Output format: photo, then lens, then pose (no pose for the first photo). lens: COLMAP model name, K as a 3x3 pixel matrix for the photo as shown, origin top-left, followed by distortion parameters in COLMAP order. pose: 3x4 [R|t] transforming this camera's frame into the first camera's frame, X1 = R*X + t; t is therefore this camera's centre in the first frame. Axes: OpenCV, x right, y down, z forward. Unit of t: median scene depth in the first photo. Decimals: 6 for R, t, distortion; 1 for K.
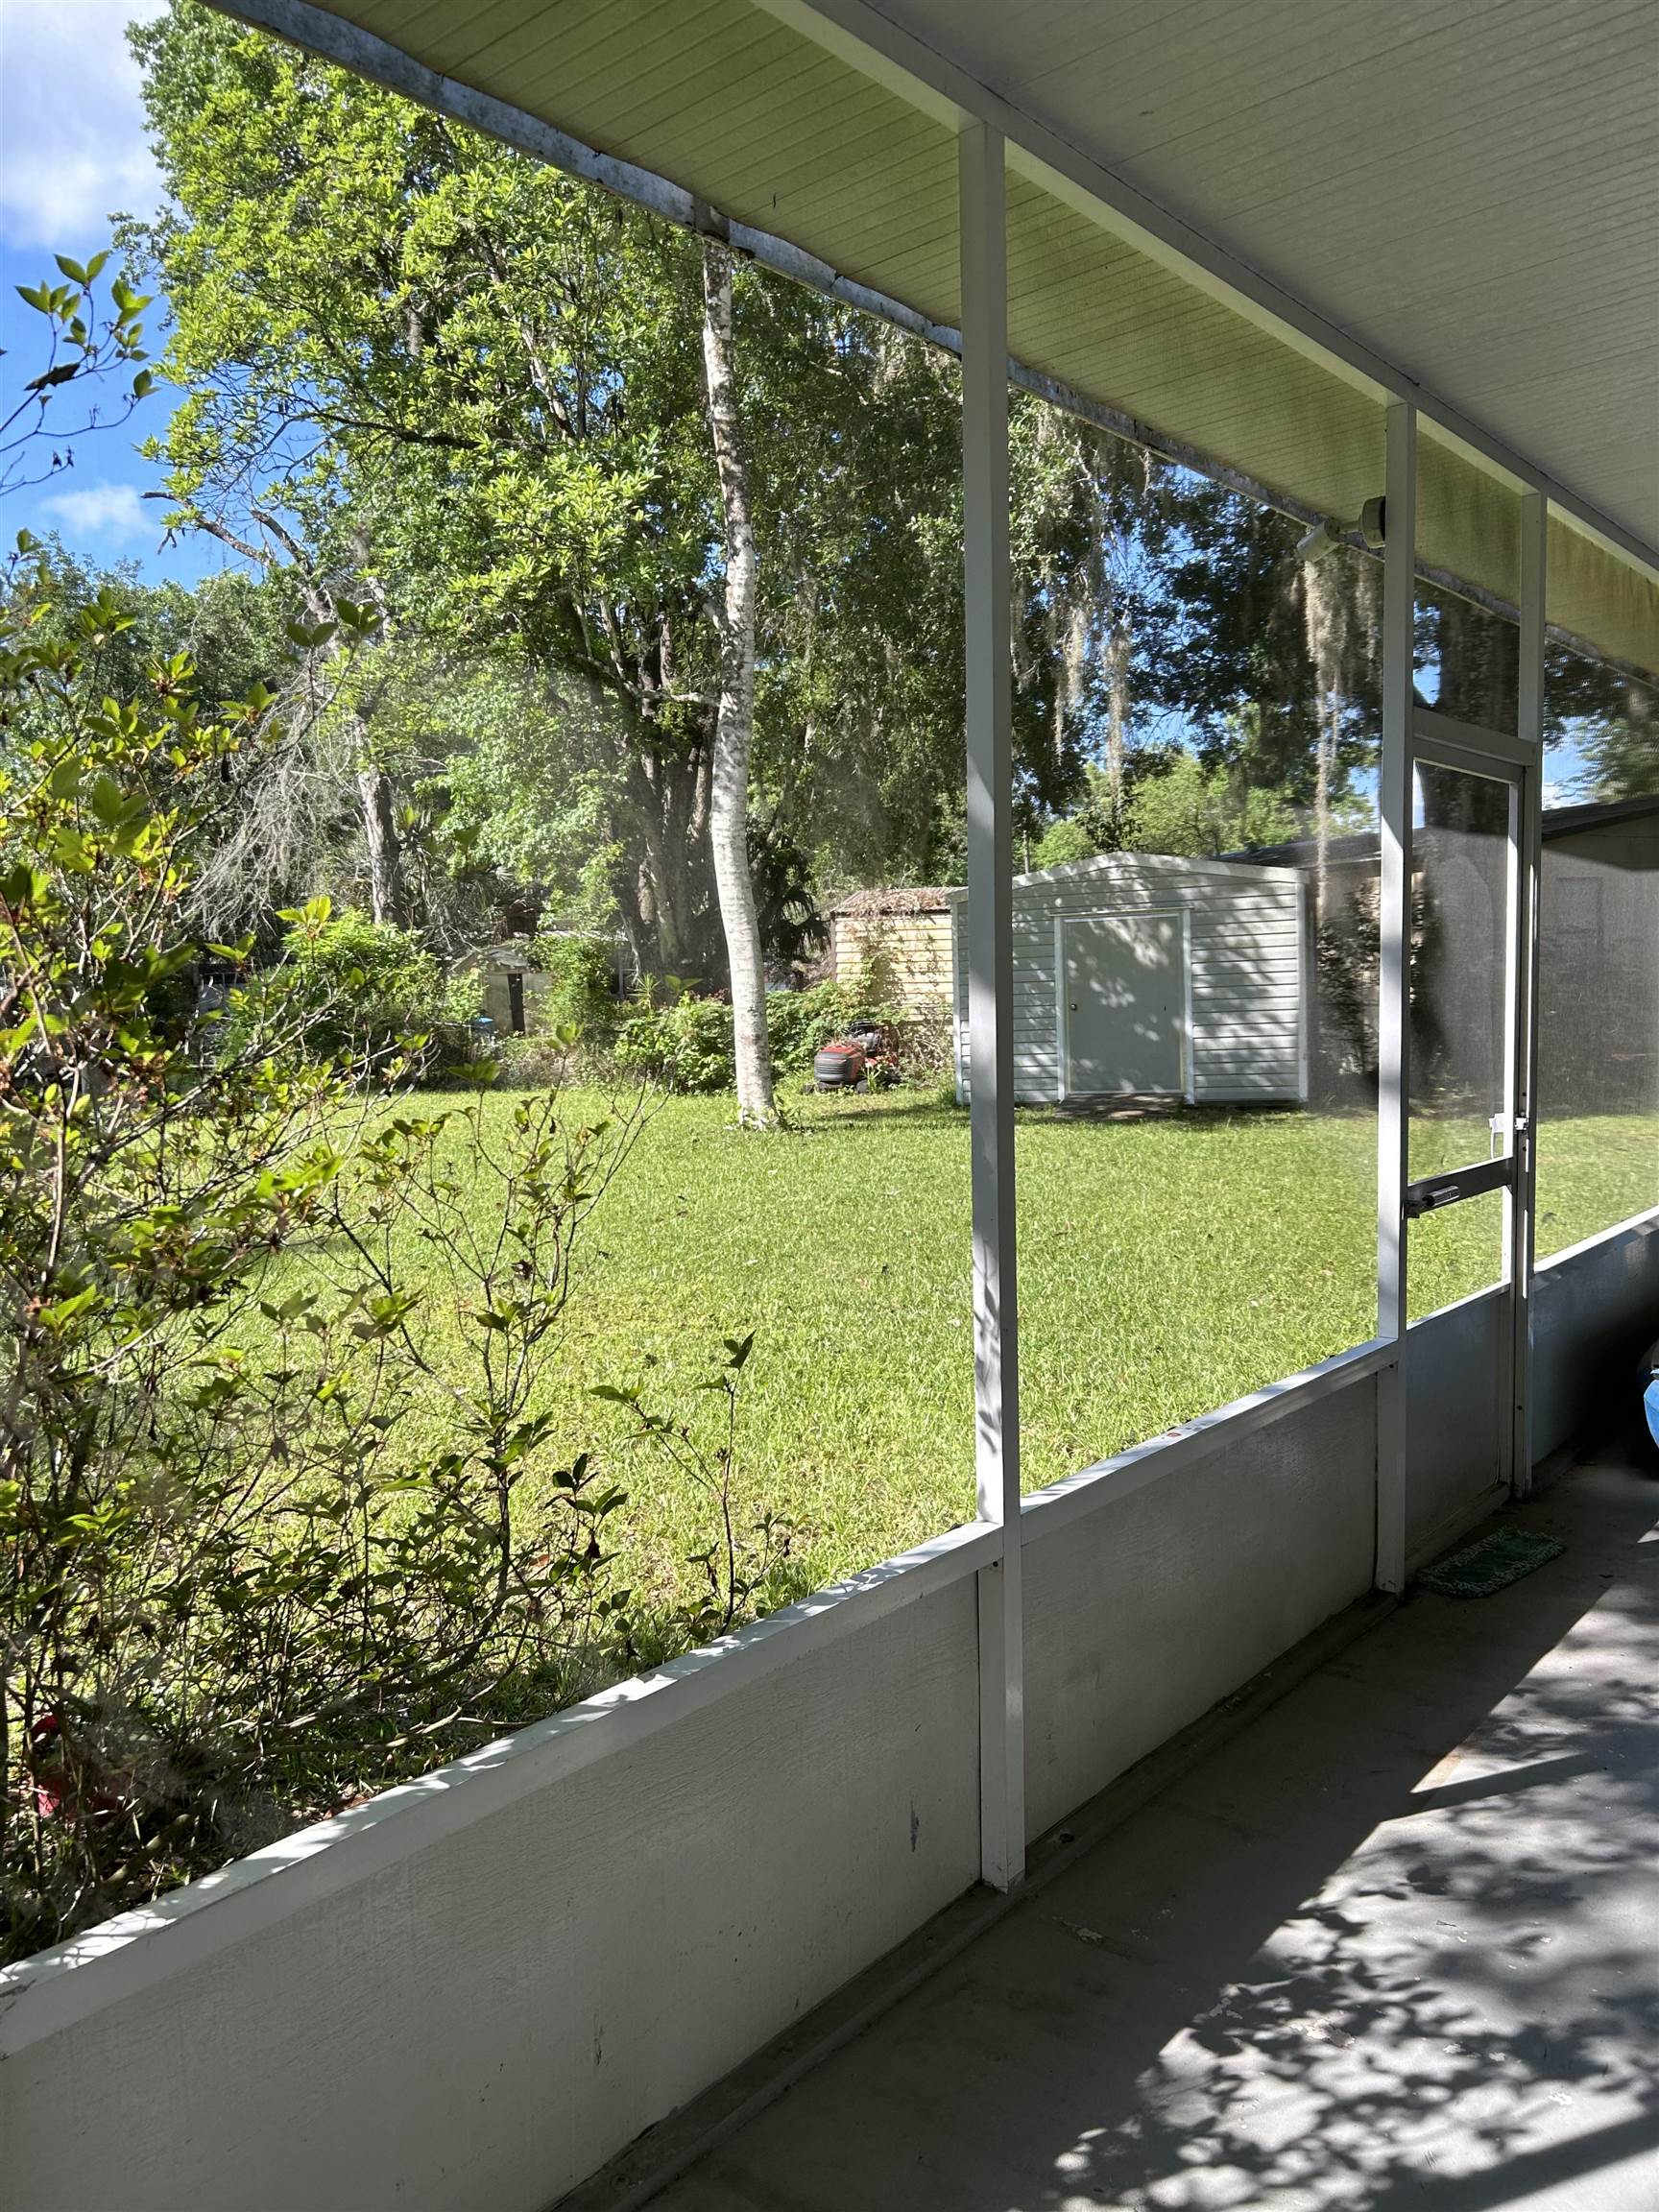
lens RADIAL K [[1684.6, 0, 793.3], [0, 1684.6, 1105.2], [0, 0, 1]] dist [0.026989, -0.017061]
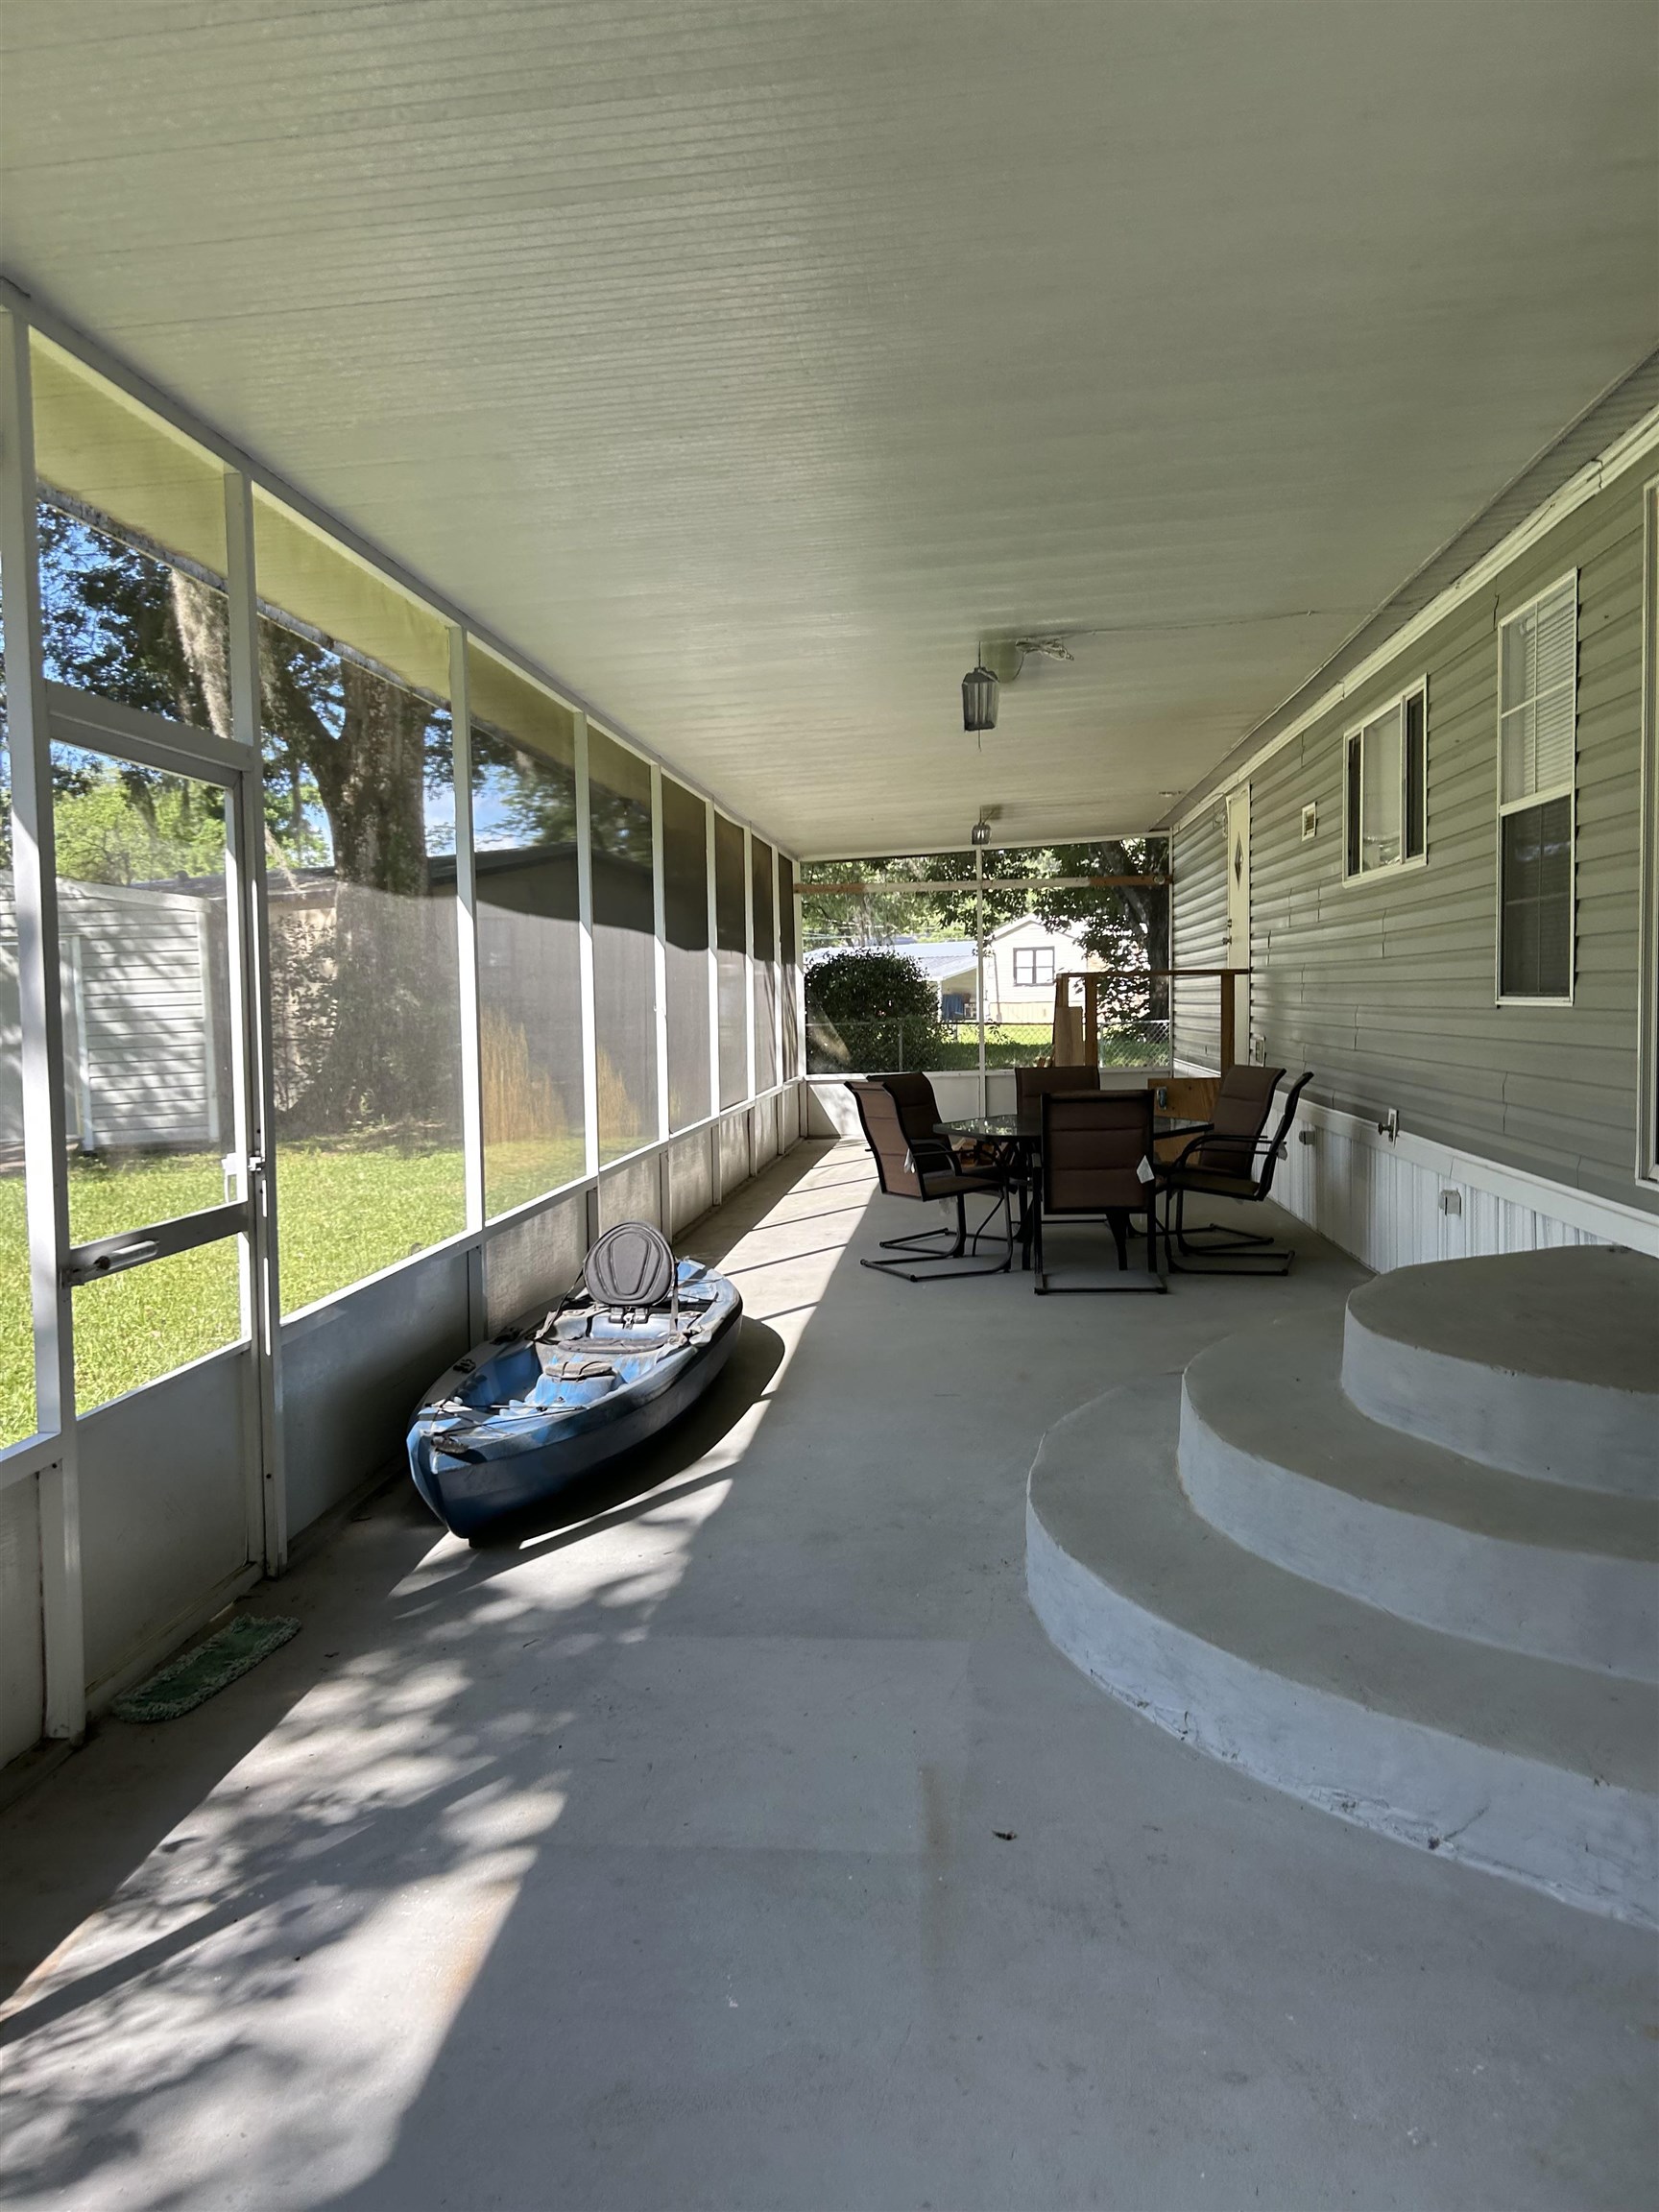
lens RADIAL K [[1677.7, 0, 829.5], [0, 1677.7, 1106.0], [0, 0, 1]] dist [0.049583, -0.060956]
pose [[0.819426, -0.030108, 0.572394, 0.164538], [0.041962, 0.999091, -0.007519, -0.000462], [-0.571648, 0.030180, 0.819944, 0.078783]]
